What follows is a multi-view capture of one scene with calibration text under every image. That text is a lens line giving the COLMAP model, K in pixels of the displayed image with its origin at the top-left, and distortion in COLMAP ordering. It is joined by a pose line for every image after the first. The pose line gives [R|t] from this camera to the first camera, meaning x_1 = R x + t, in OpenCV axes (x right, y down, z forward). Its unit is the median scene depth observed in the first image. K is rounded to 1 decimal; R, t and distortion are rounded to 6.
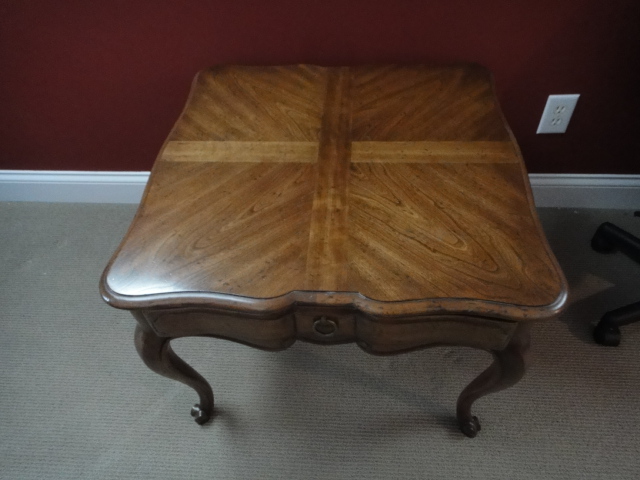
lens RADIAL K [[451.9, 0, 321.0], [0, 451.9, 234.6], [0, 0, 1]] dist [0.011687, 0.000809]
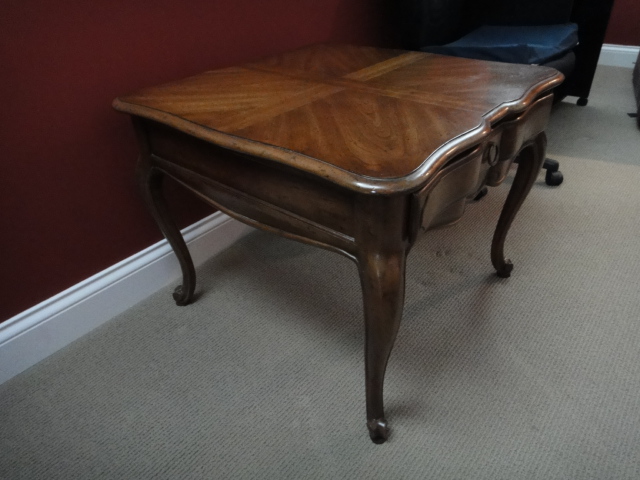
lens RADIAL K [[451.9, 0, 320.5], [0, 451.9, 238.7], [0, 0, 1]] dist [0.011687, 0.000809]
pose [[0.597861, -0.425560, 0.679309, -0.917868], [0.609097, 0.792094, -0.039853, 0.126733], [-0.521117, 0.437591, 0.732770, 0.395610]]
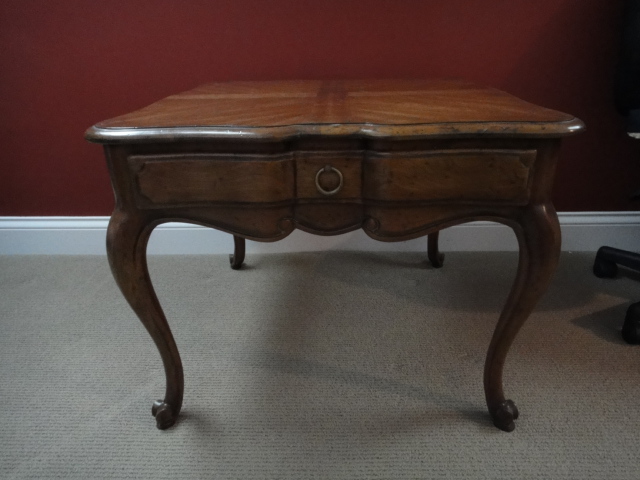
lens RADIAL K [[451.9, 0, 321.5], [0, 451.9, 235.1], [0, 0, 1]] dist [0.011687, 0.000809]
pose [[0.999220, 0.008791, 0.038502, -0.032901], [0.008137, 0.908168, -0.418527, 0.560407], [-0.038645, 0.418514, 0.907388, 0.184280]]
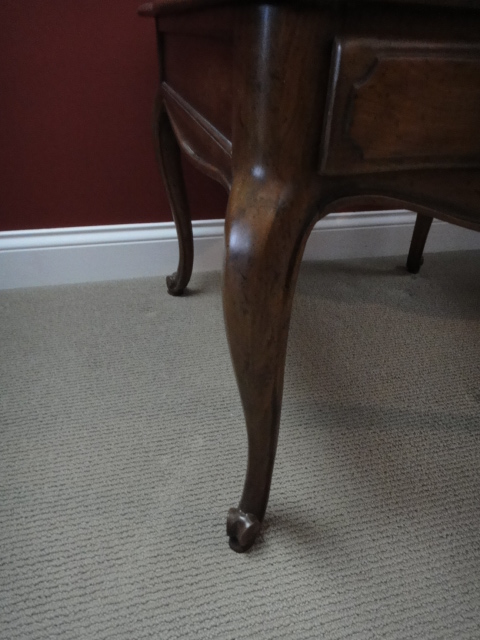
lens RADIAL K [[451.9, 0, 237.6], [0, 451.9, 323.3], [0, 0, 1]] dist [0.011687, 0.000809]
pose [[0.949867, -0.100708, 0.295991, -0.500663], [0.178524, 0.951900, -0.249028, 0.384670], [-0.256675, 0.289385, 0.922157, 0.597041]]
